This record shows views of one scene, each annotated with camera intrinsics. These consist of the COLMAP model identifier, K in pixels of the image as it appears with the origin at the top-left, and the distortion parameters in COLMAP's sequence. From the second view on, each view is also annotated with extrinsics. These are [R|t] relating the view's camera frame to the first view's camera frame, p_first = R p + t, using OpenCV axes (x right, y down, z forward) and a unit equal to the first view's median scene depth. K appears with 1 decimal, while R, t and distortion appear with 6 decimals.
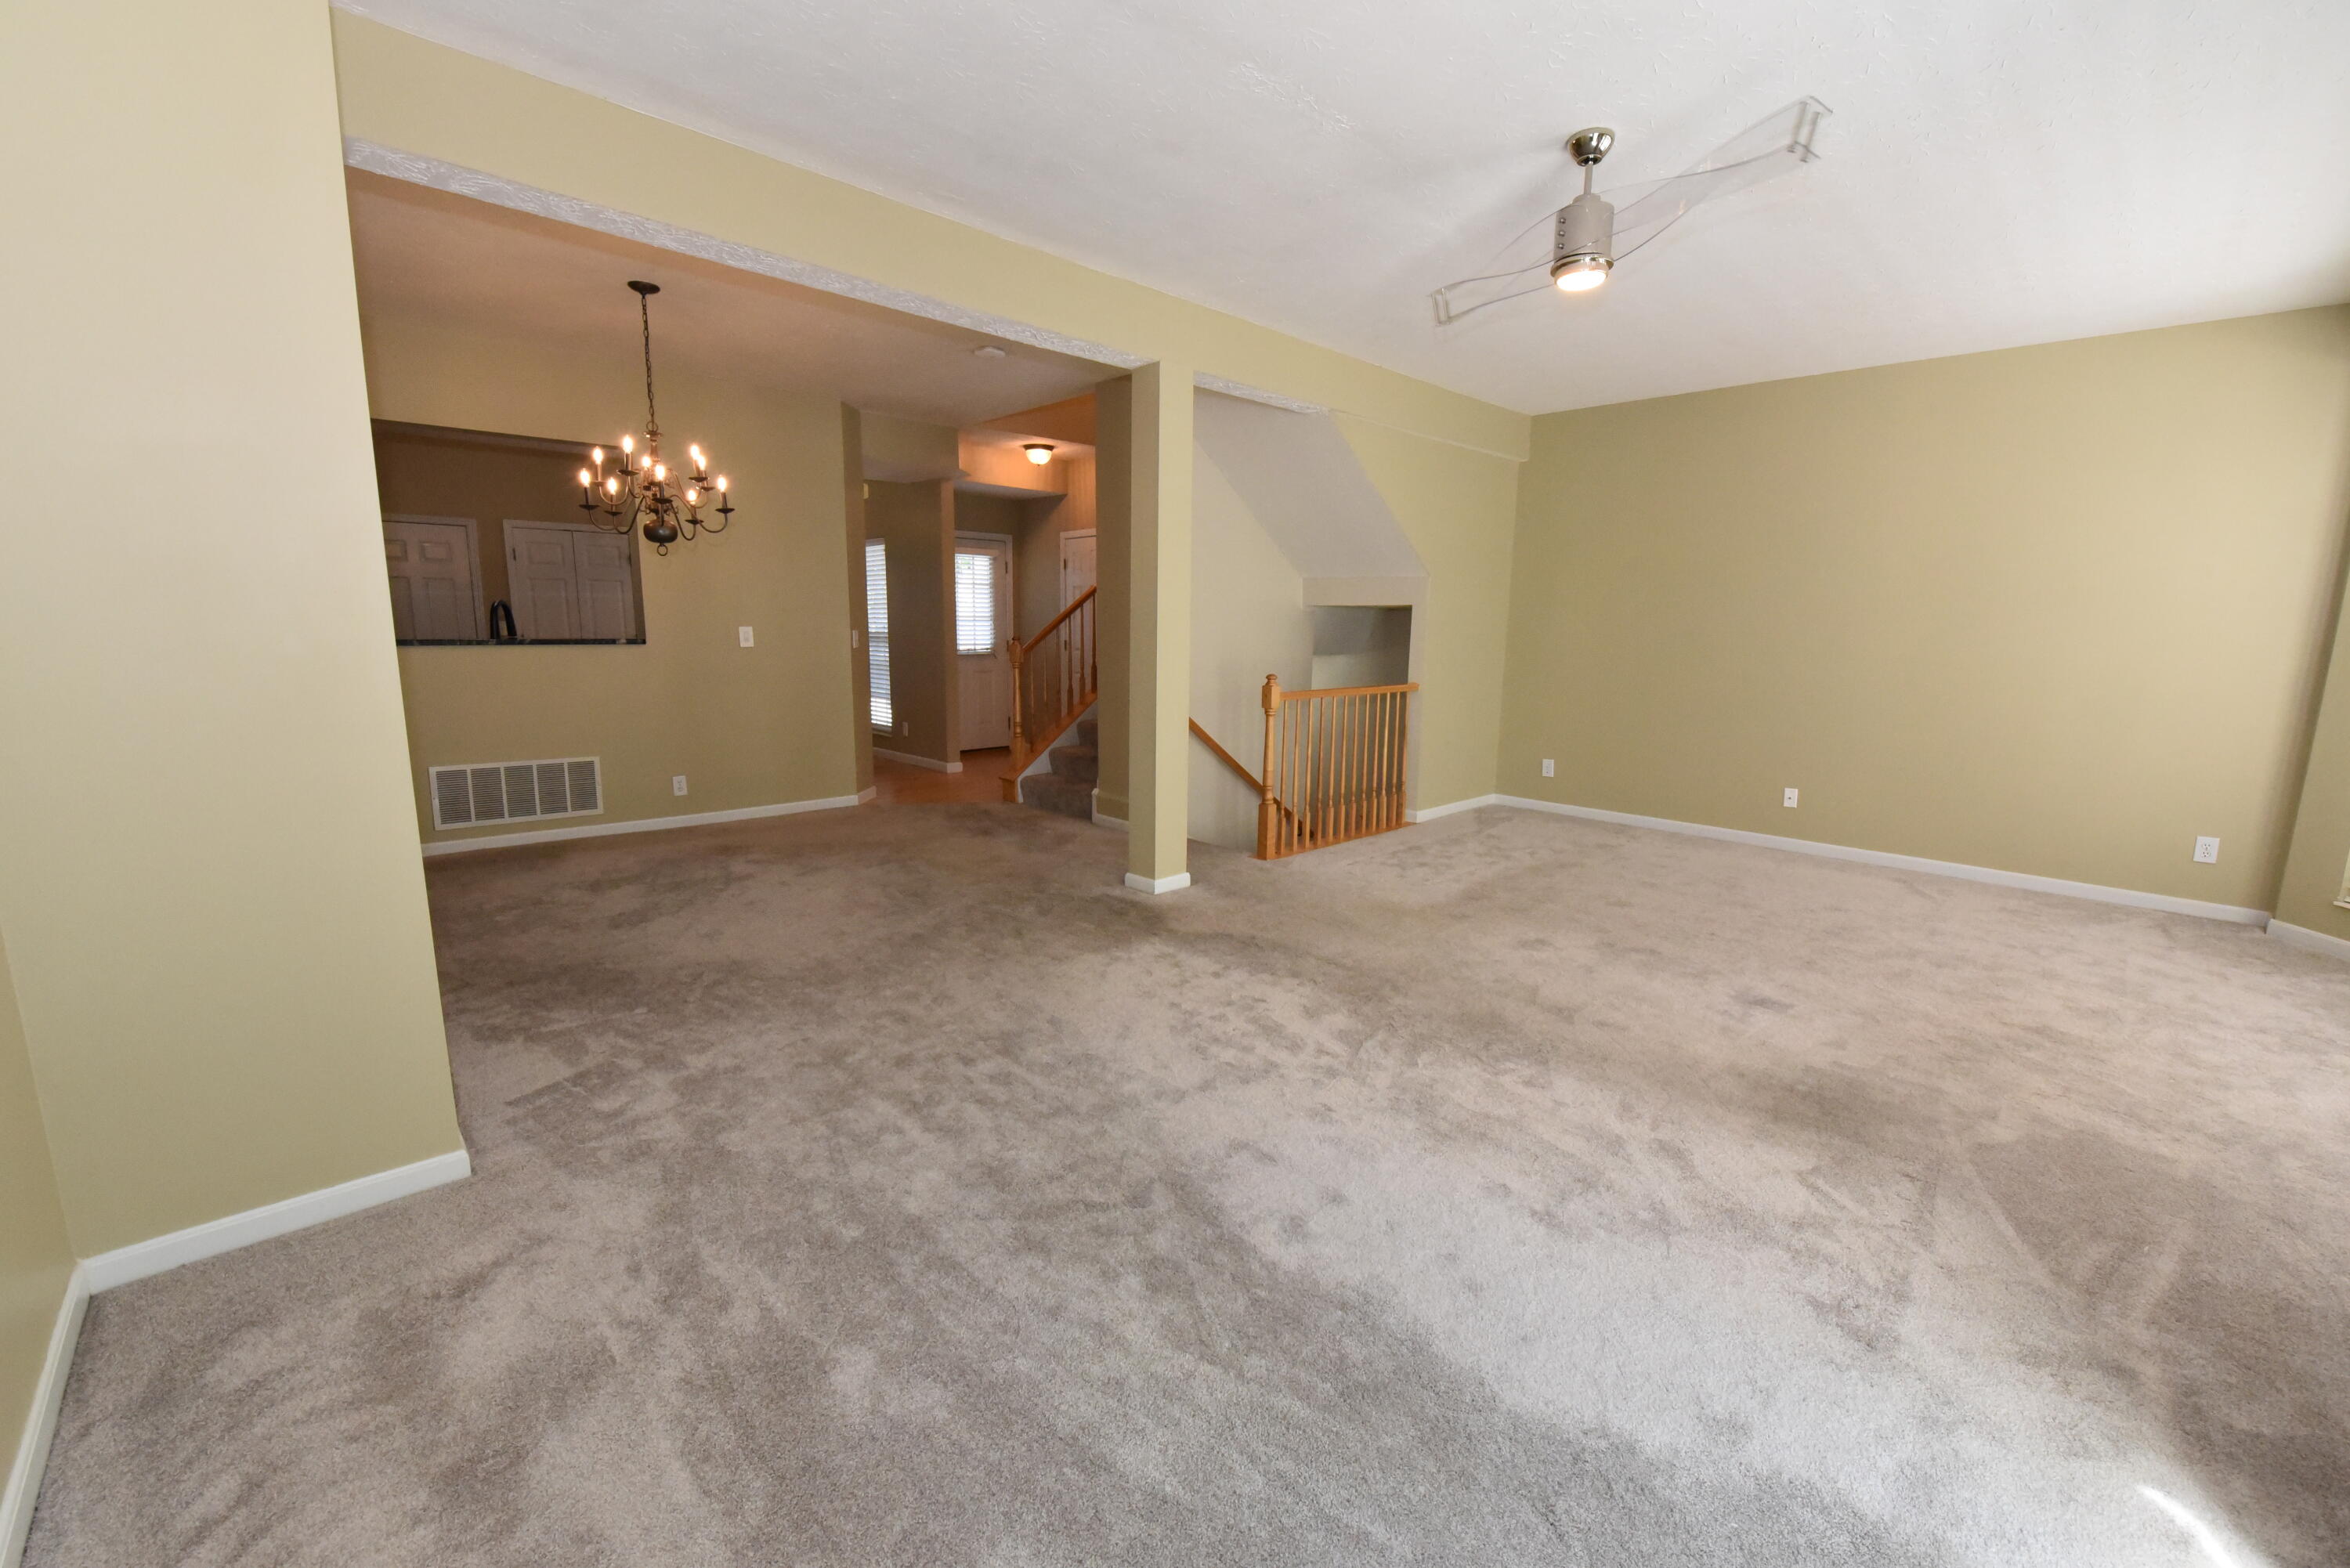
lens RADIAL K [[949.6, 0, 1175.0], [0, 949.6, 784.0], [0, 0, 1]] dist [-0.000060, -0.000008]
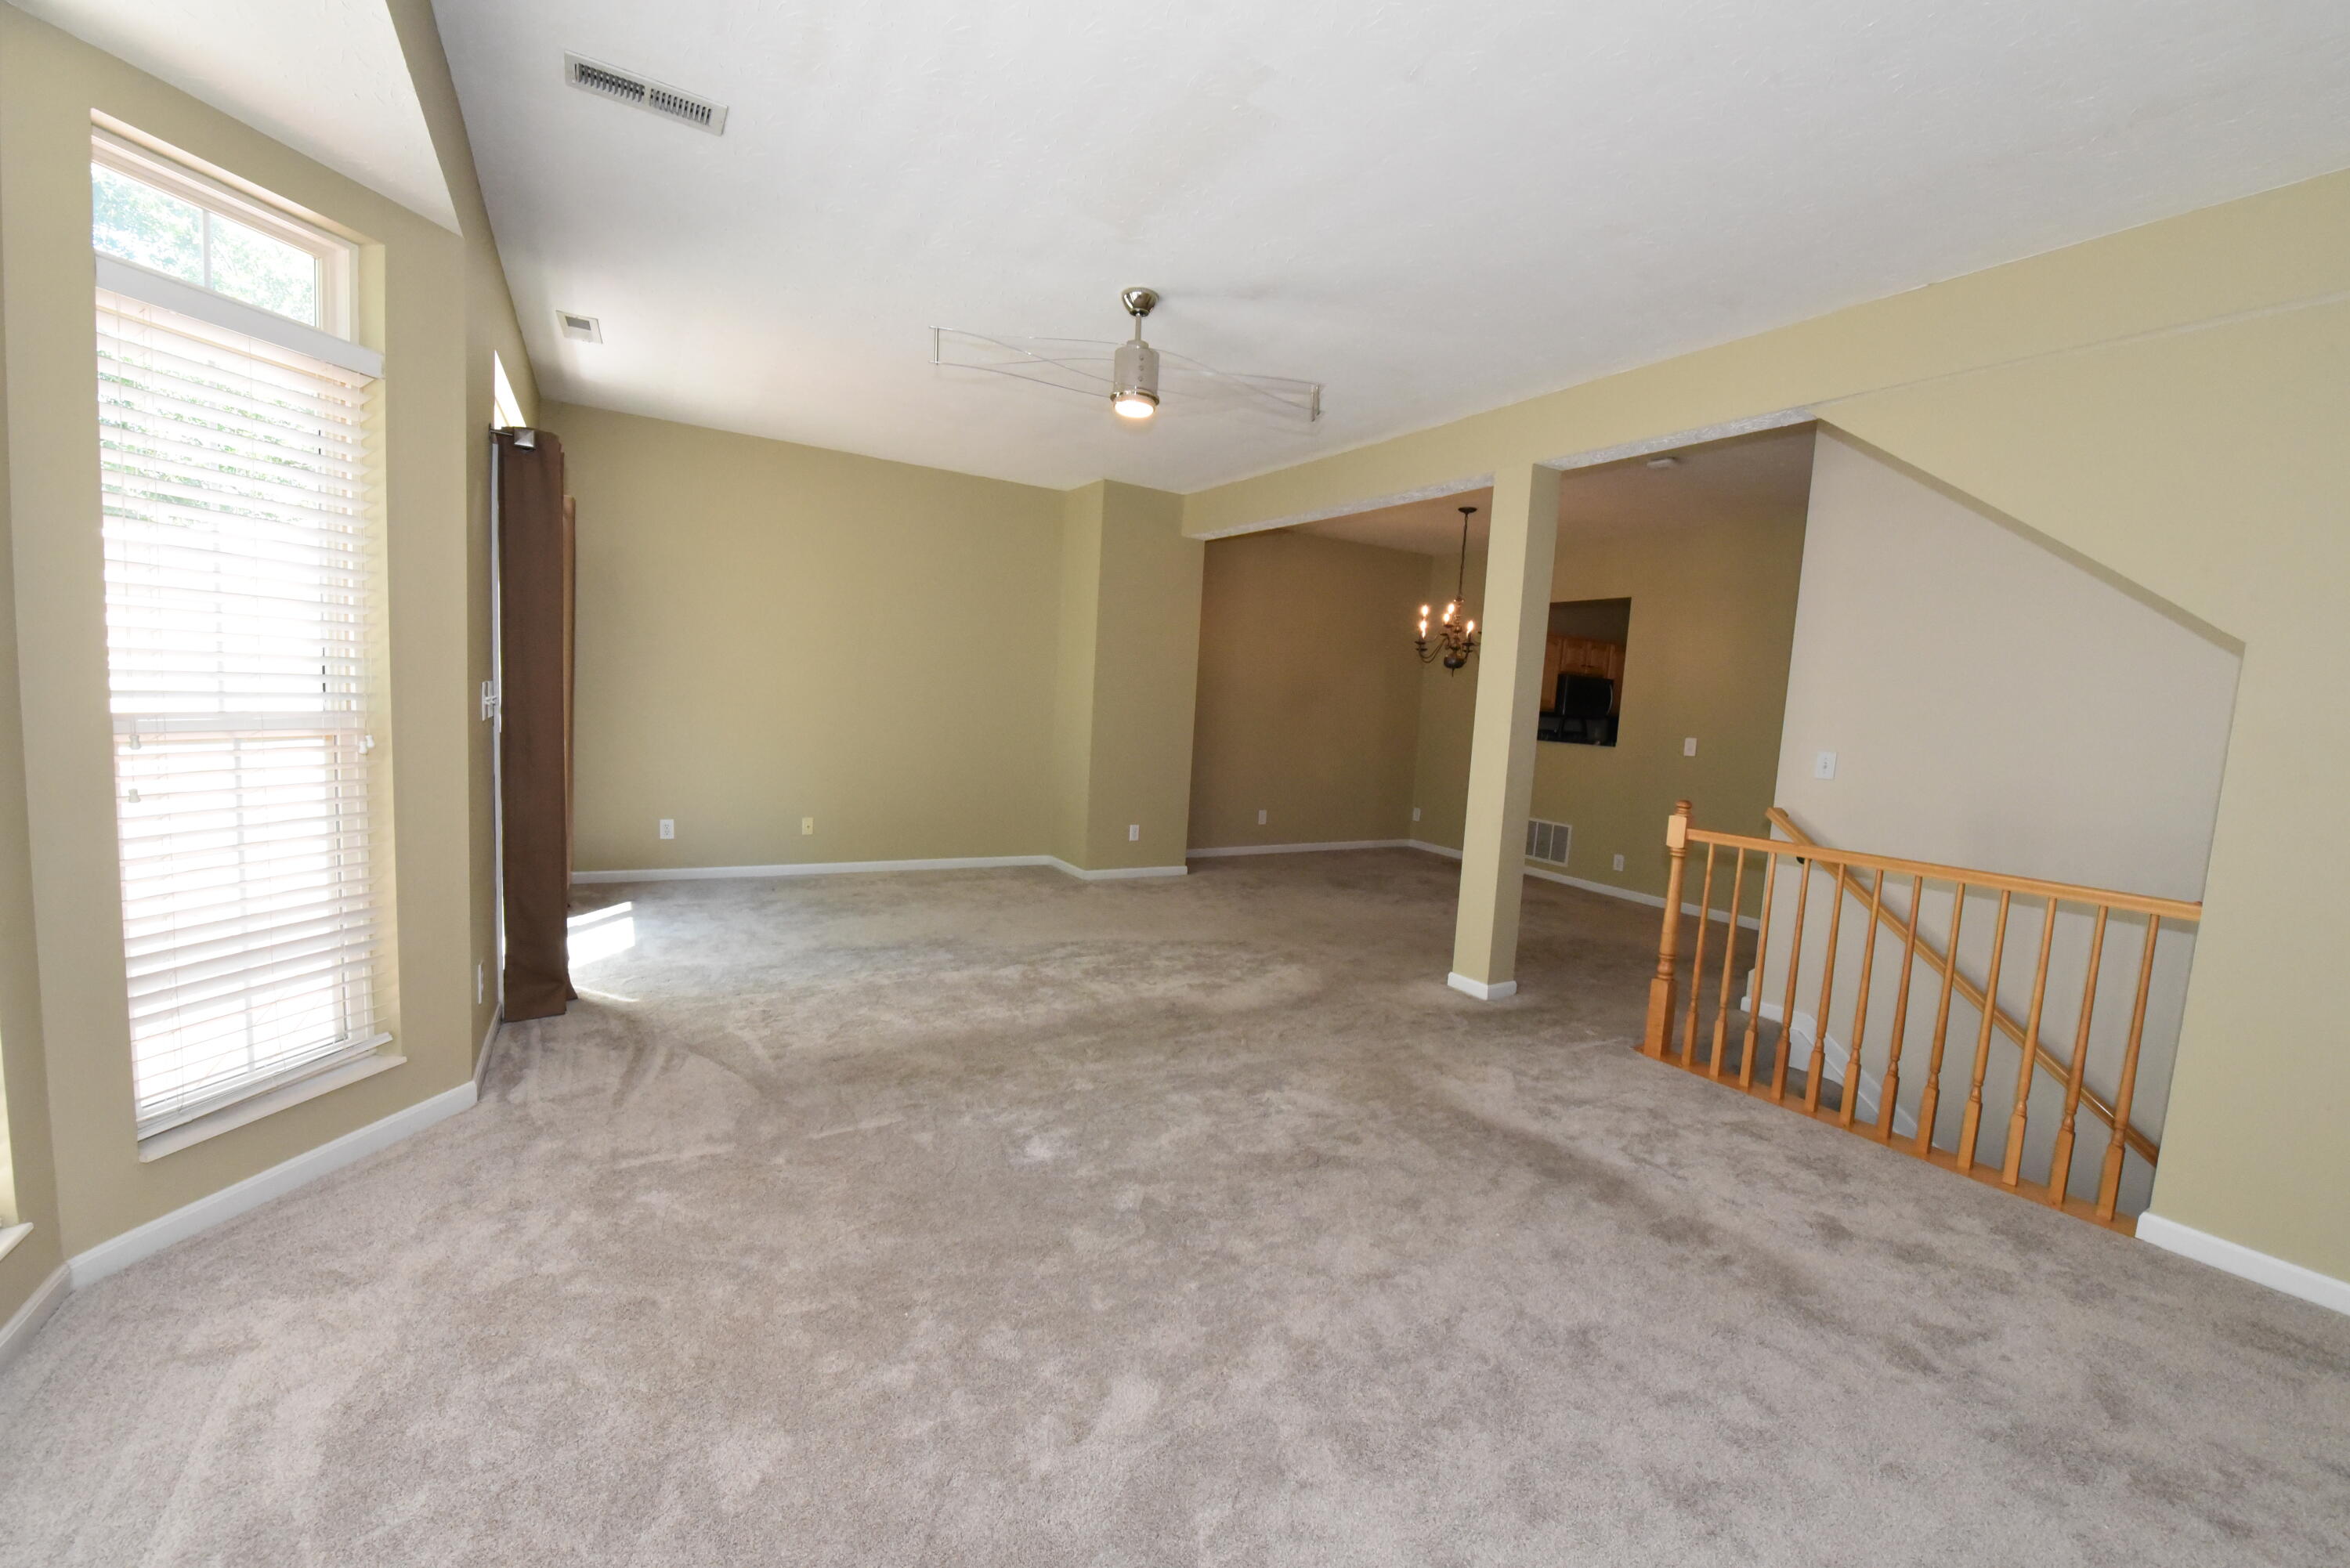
lens RADIAL K [[949.6, 0, 1175.0], [0, 949.6, 784.0], [0, 0, 1]] dist [-0.000060, -0.000008]
pose [[-0.252557, 0.063268, -0.965511, 0.864494], [-0.222250, 0.967386, 0.121526, -0.129019], [0.941711, 0.245277, -0.230259, 0.789975]]
